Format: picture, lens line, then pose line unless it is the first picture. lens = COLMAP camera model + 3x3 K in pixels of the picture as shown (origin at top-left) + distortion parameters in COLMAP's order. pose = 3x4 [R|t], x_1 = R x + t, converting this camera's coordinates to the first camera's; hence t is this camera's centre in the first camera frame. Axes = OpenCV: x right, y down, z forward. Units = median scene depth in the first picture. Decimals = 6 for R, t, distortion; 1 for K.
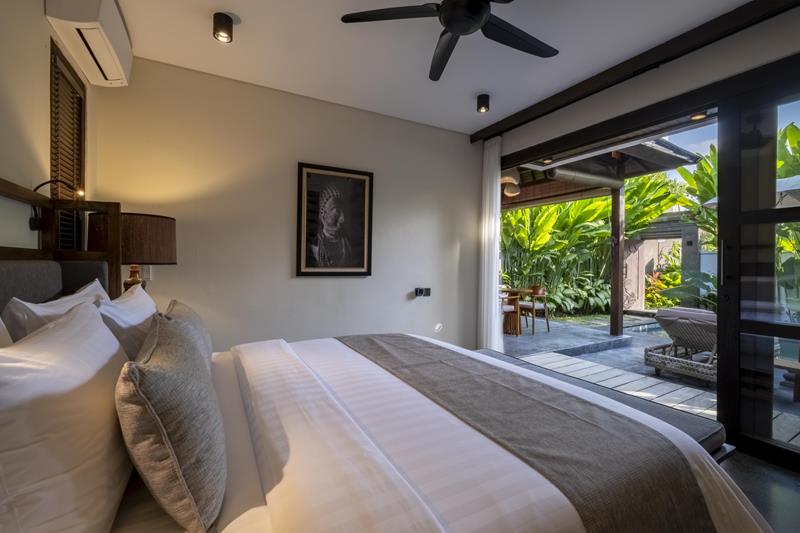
lens RADIAL K [[347.2, 0, 399.7], [0, 347.2, 266.3], [0, 0, 1]] dist [-0.003132, 0.000461]
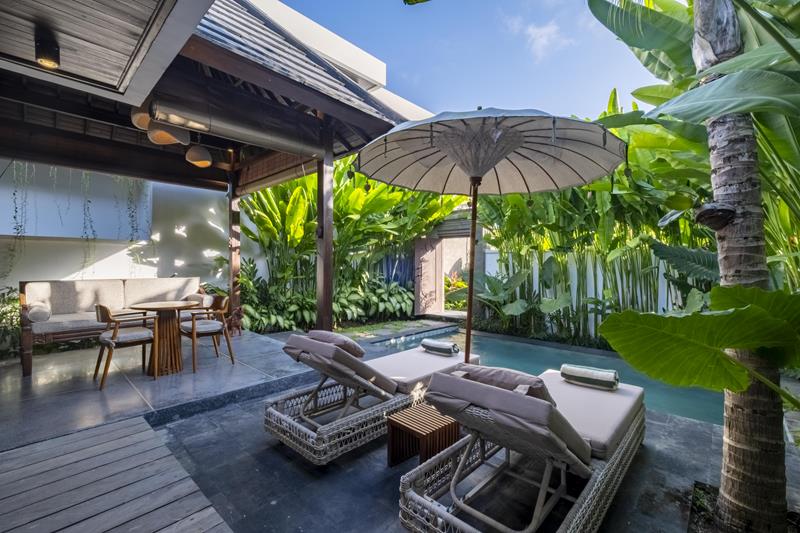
lens RADIAL K [[347.2, 0, 399.2], [0, 347.2, 266.0], [0, 0, 1]] dist [-0.003132, 0.000461]
pose [[0.953464, -0.007234, 0.301420, 0.327156], [0.010116, 0.999917, -0.008002, 0.004585], [-0.301337, 0.010678, 0.953458, 0.144669]]
